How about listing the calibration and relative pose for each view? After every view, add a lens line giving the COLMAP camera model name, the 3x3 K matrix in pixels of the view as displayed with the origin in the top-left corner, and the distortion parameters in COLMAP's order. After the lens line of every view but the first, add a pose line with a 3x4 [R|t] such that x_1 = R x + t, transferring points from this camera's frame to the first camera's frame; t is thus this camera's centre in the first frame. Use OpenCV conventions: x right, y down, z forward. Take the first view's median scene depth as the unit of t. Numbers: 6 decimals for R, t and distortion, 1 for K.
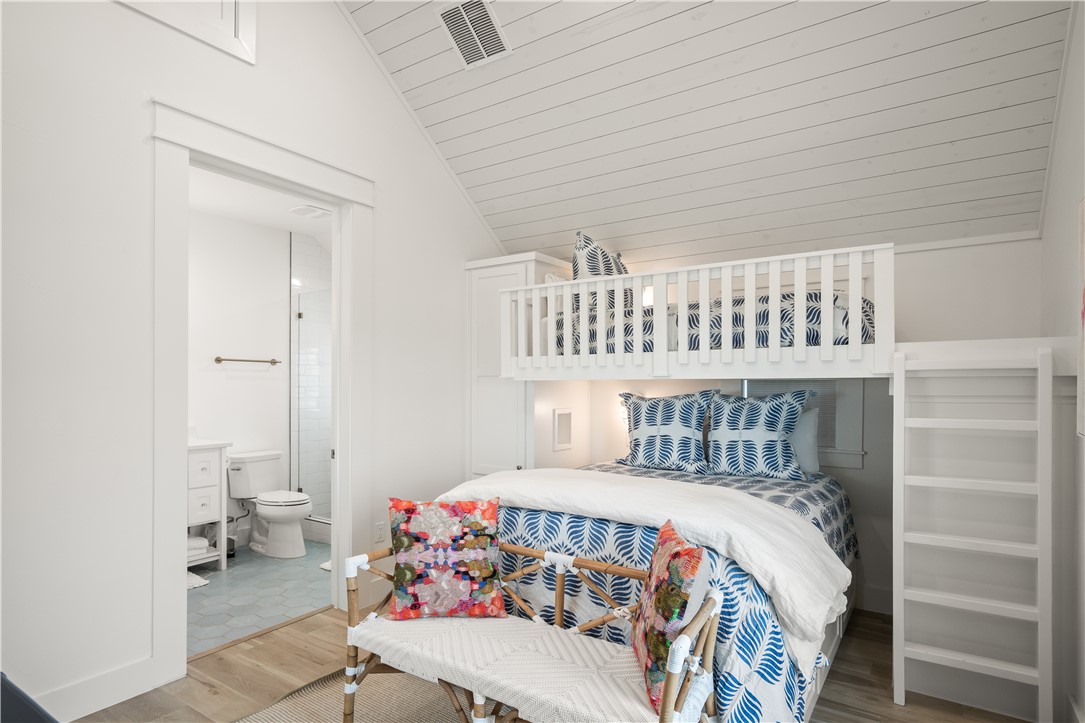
lens RADIAL K [[588.5, 0, 544.7], [0, 588.5, 379.0], [0, 0, 1]] dist [0.004717, 0.000113]
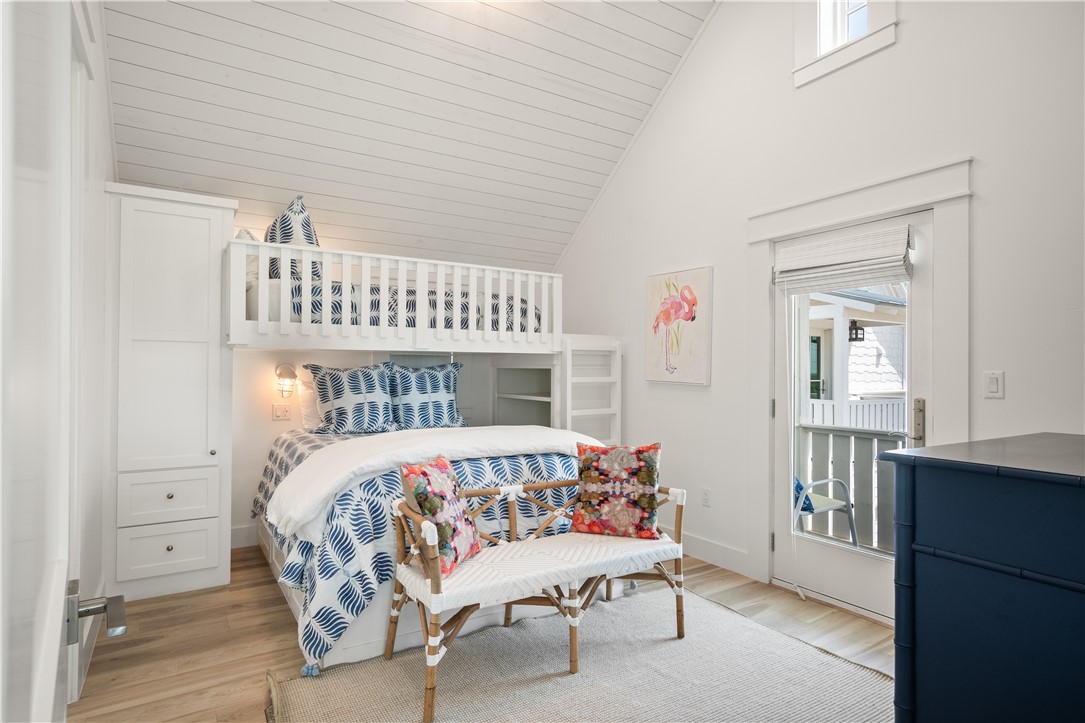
lens RADIAL K [[584.9, 0, 528.8], [0, 584.9, 357.4], [0, 0, 1]] dist [0.003913, 0.001102]
pose [[0.409138, 0.021685, 0.912215, -0.735018], [-0.013910, 0.999750, -0.017527, 0.028889], [-0.912366, -0.005518, 0.409337, 0.299386]]
